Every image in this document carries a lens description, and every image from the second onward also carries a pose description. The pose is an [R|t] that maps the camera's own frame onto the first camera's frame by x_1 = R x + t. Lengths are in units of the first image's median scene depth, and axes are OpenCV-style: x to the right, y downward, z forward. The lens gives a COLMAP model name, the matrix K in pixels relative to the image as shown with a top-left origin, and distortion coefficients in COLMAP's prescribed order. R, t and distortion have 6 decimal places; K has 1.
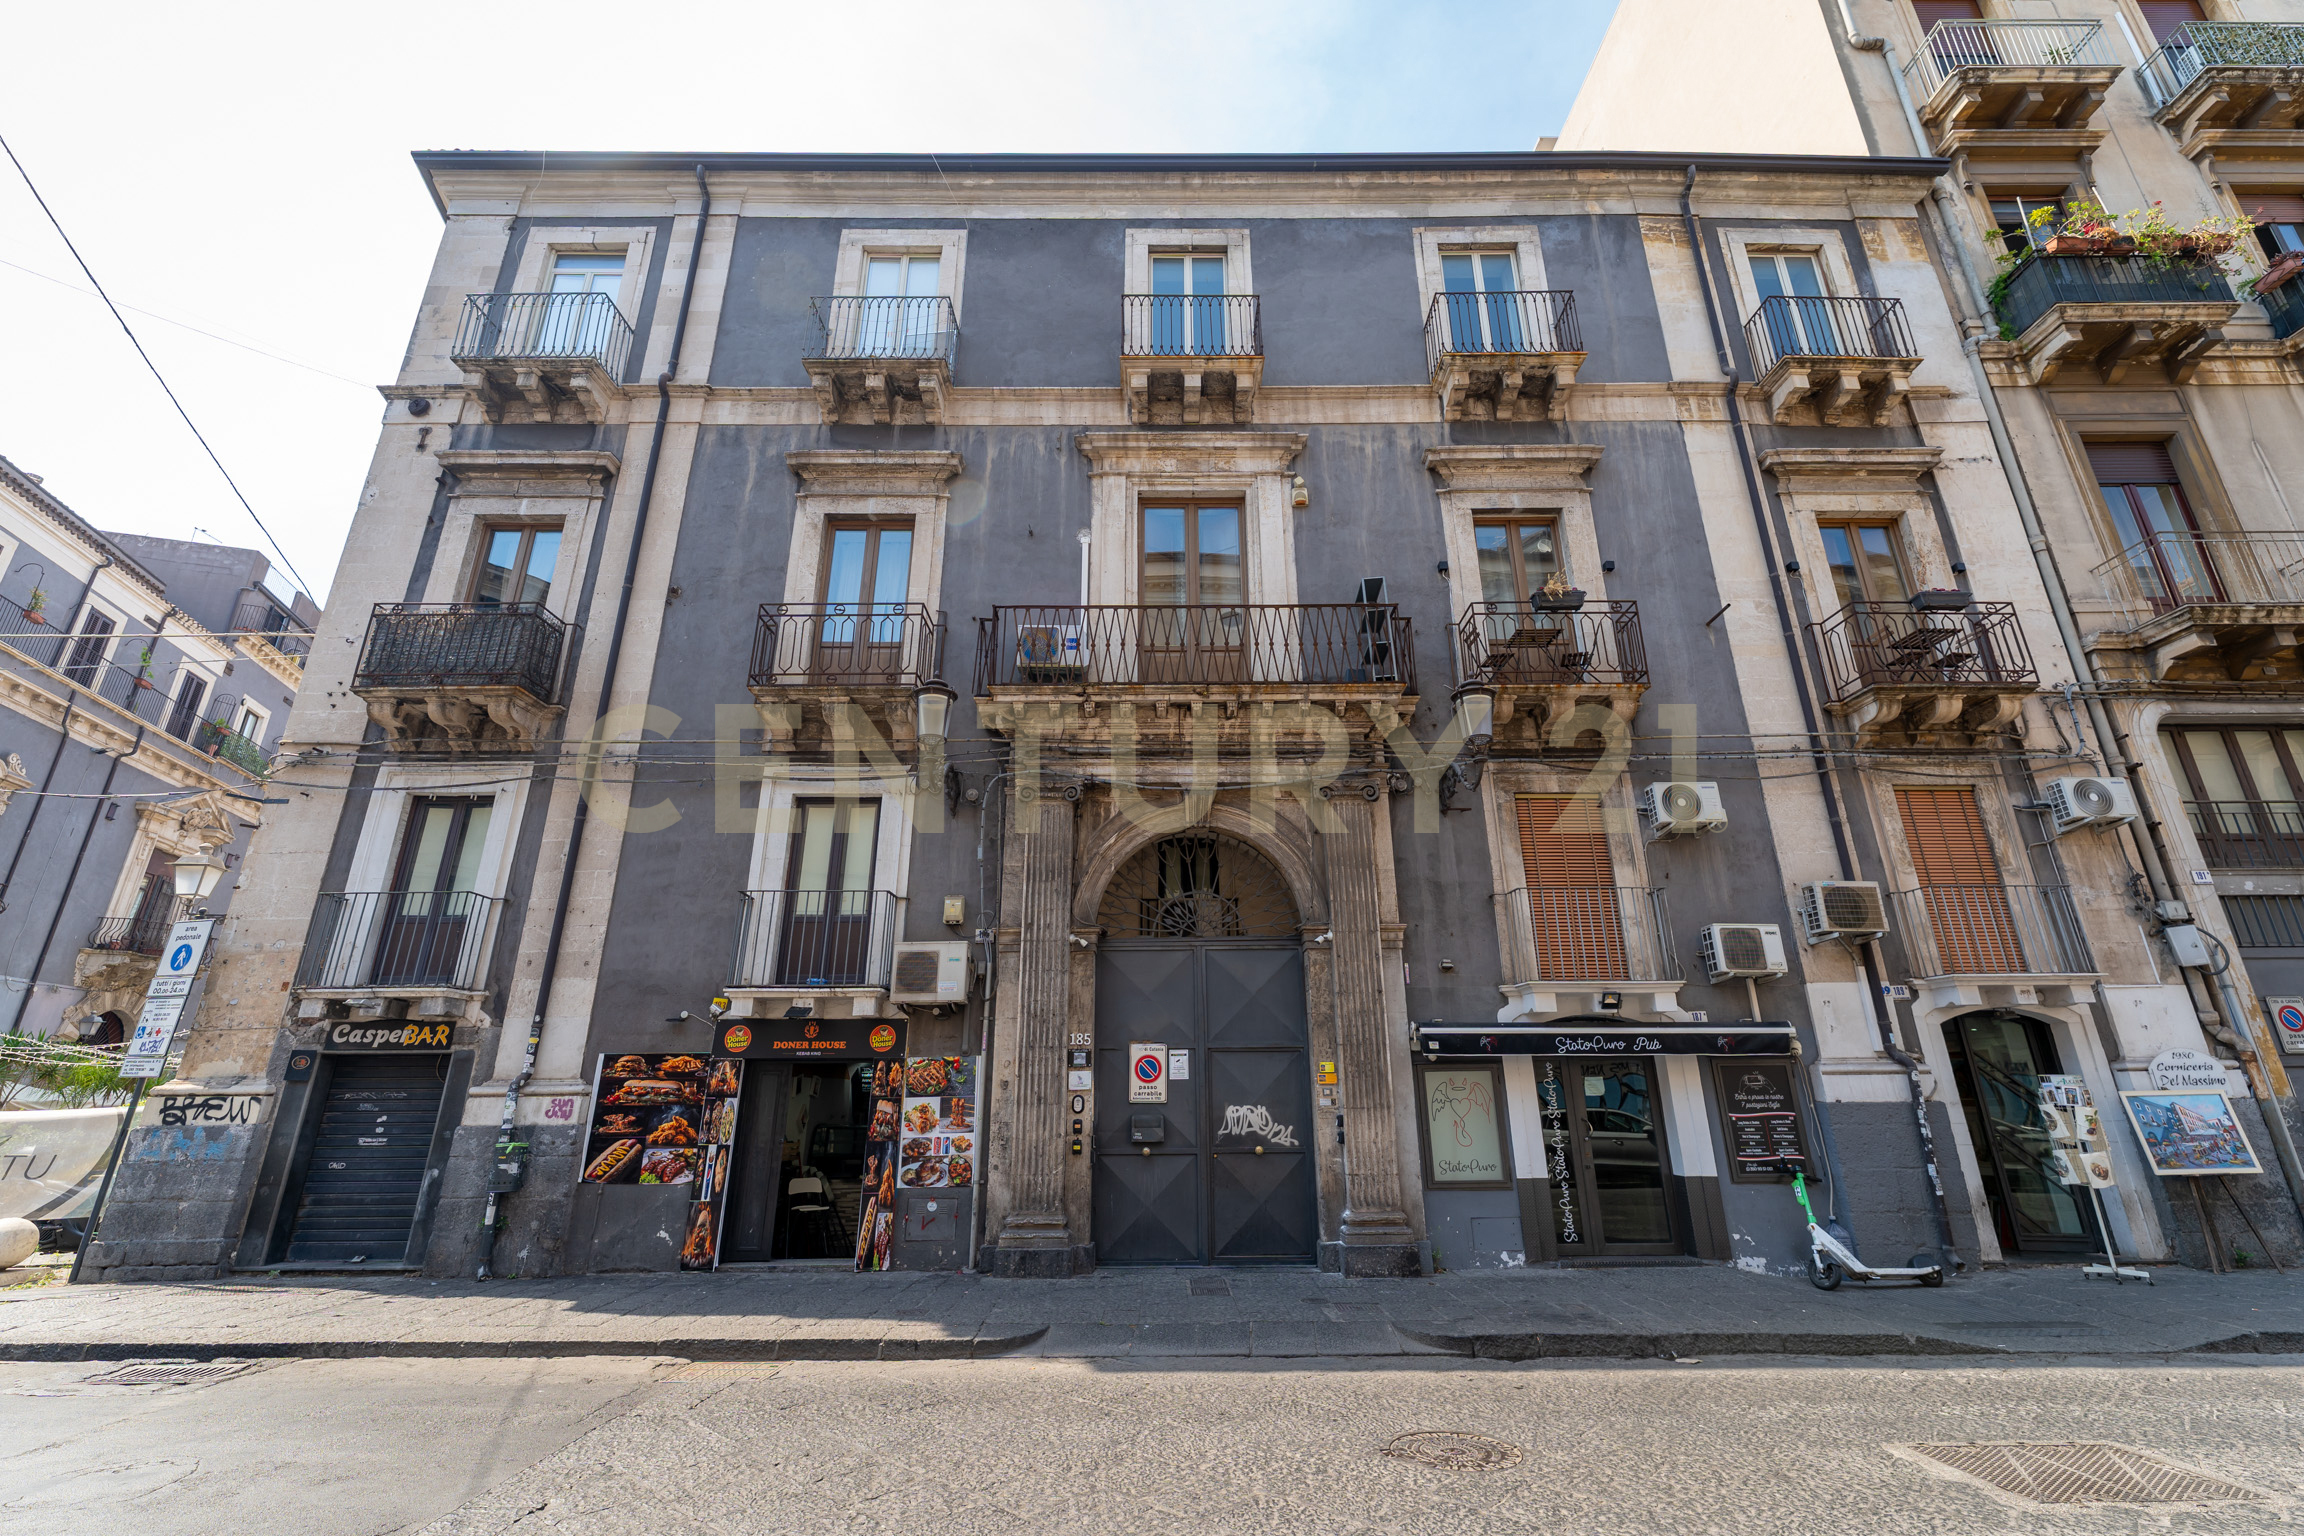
lens RADIAL K [[907.4, 0, 1151.6], [0, 907.4, 810.6], [0, 0, 1]] dist [-0.001115, 0.000209]
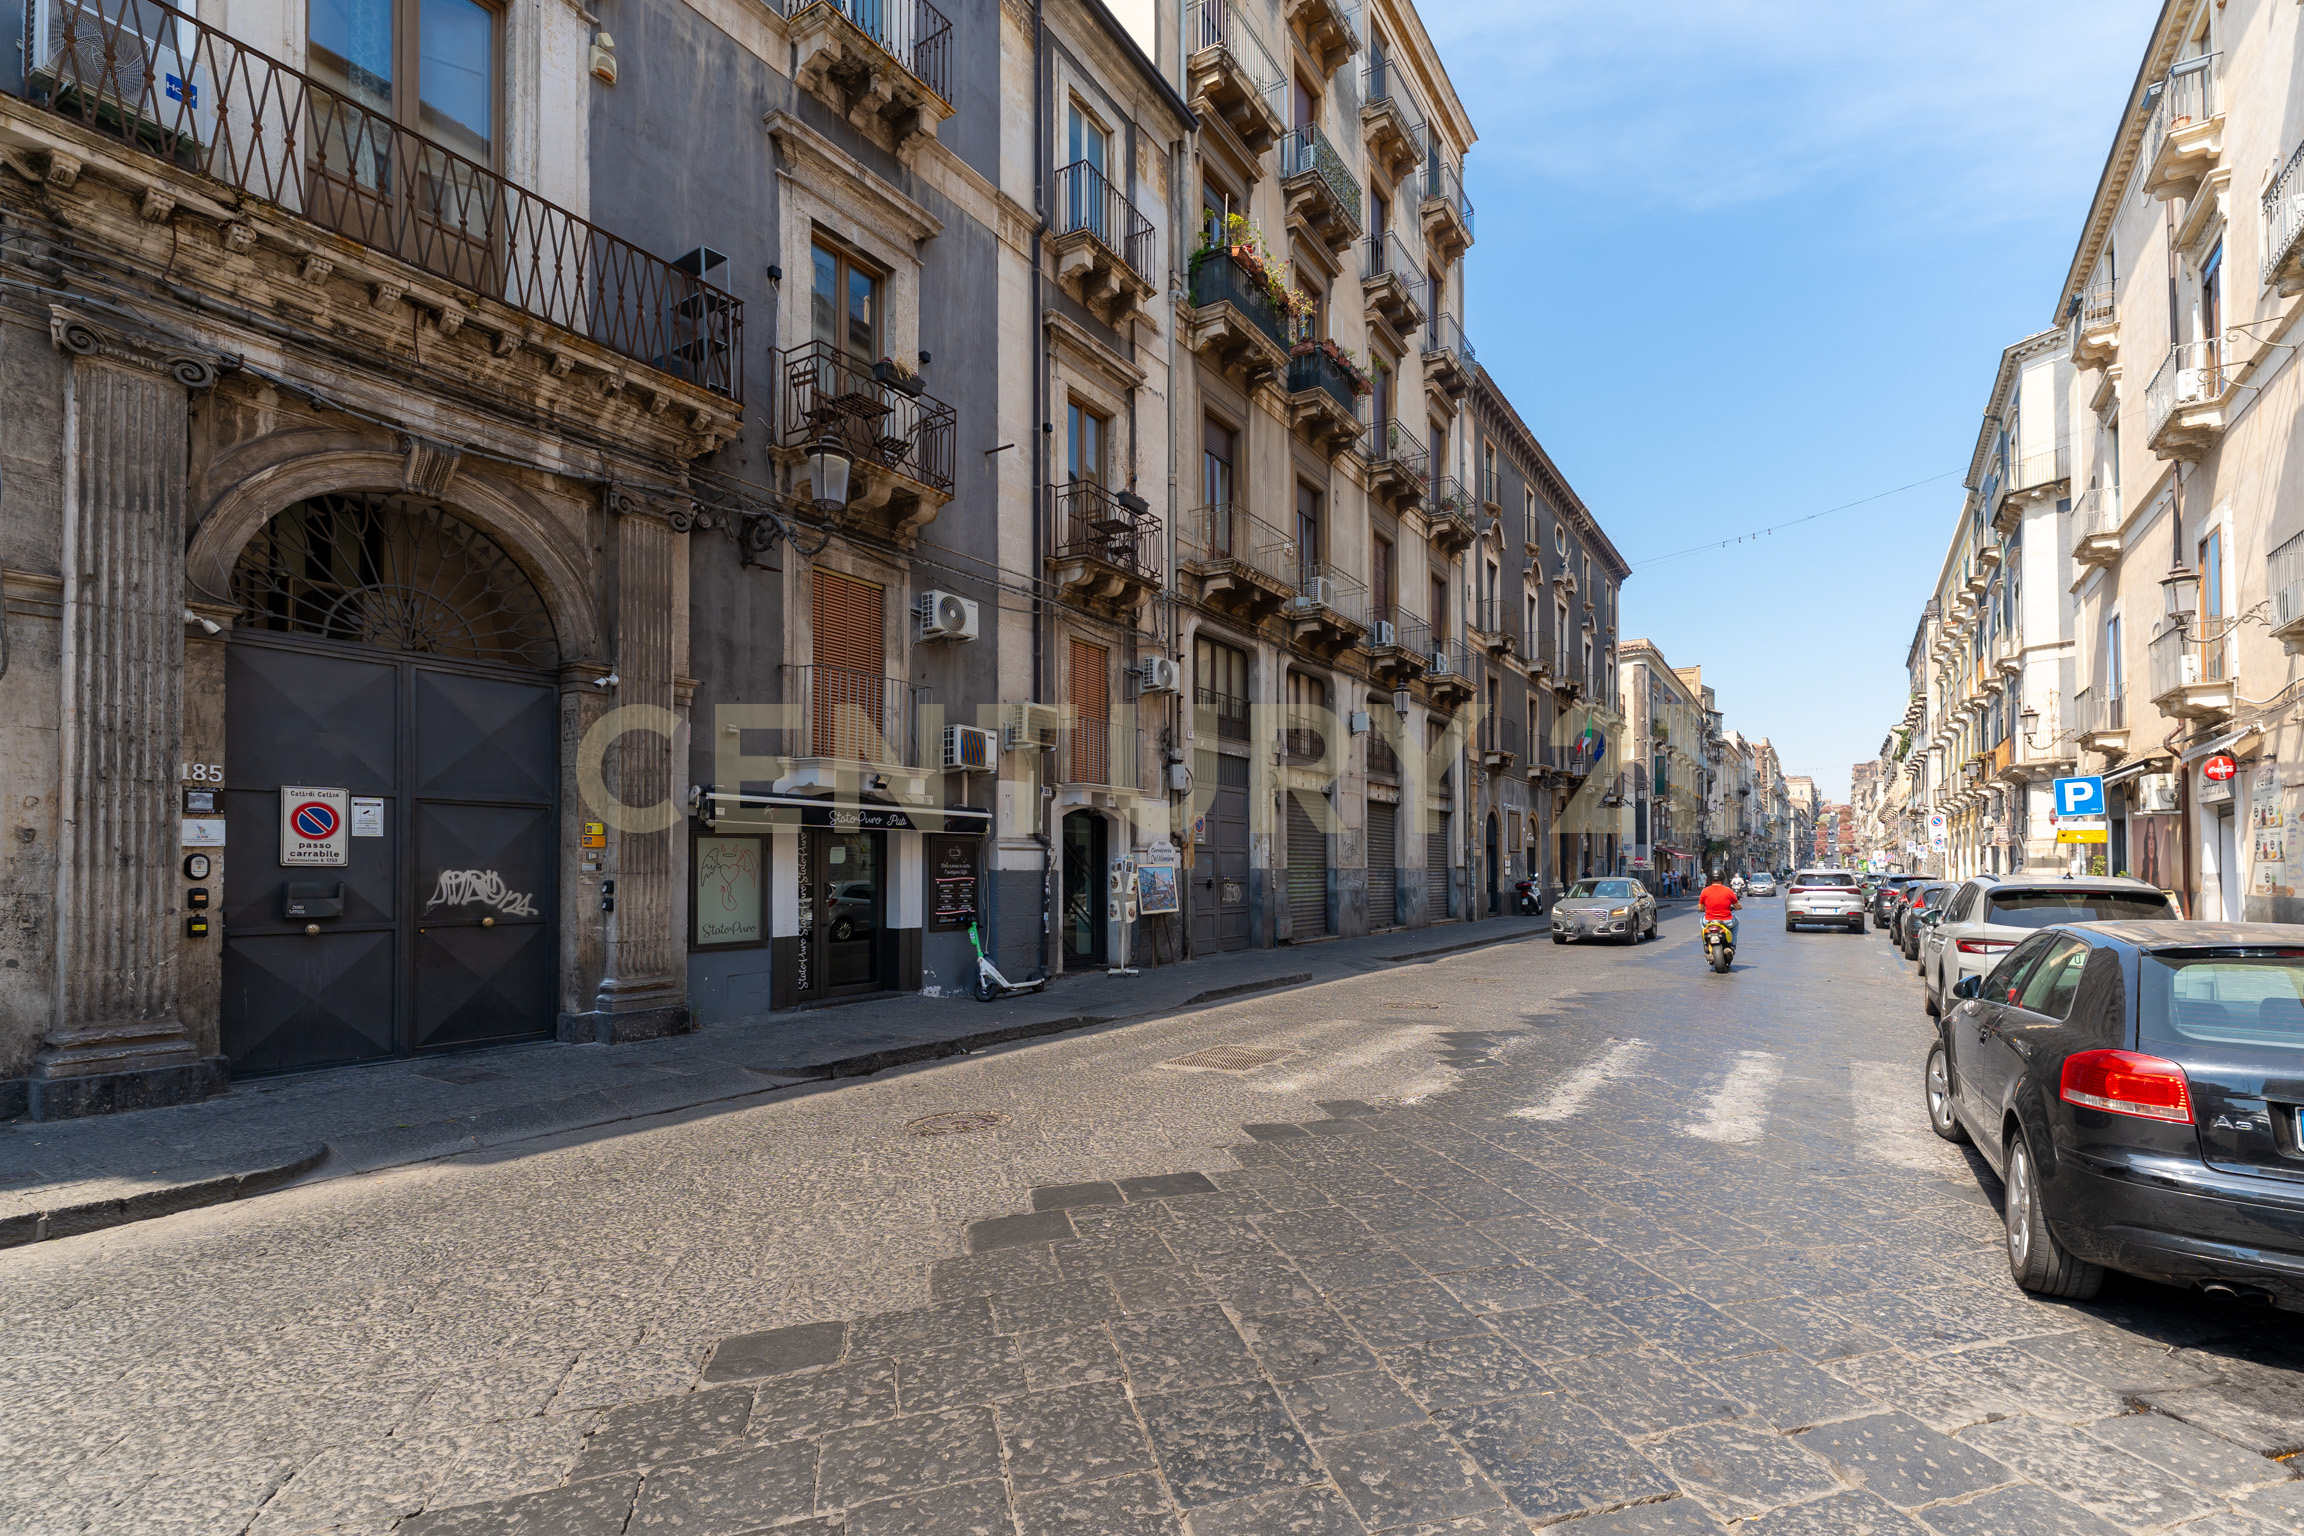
lens RADIAL K [[959.8, 0, 1181.1], [0, 959.8, 861.9], [0, 0, 1]] dist [-0.001423, 0.000061]
pose [[0.568444, 0.011941, 0.822636, -0.223559], [-0.254338, 0.953466, 0.161909, 0.019228], [-0.782422, -0.301264, 0.545029, 0.044344]]
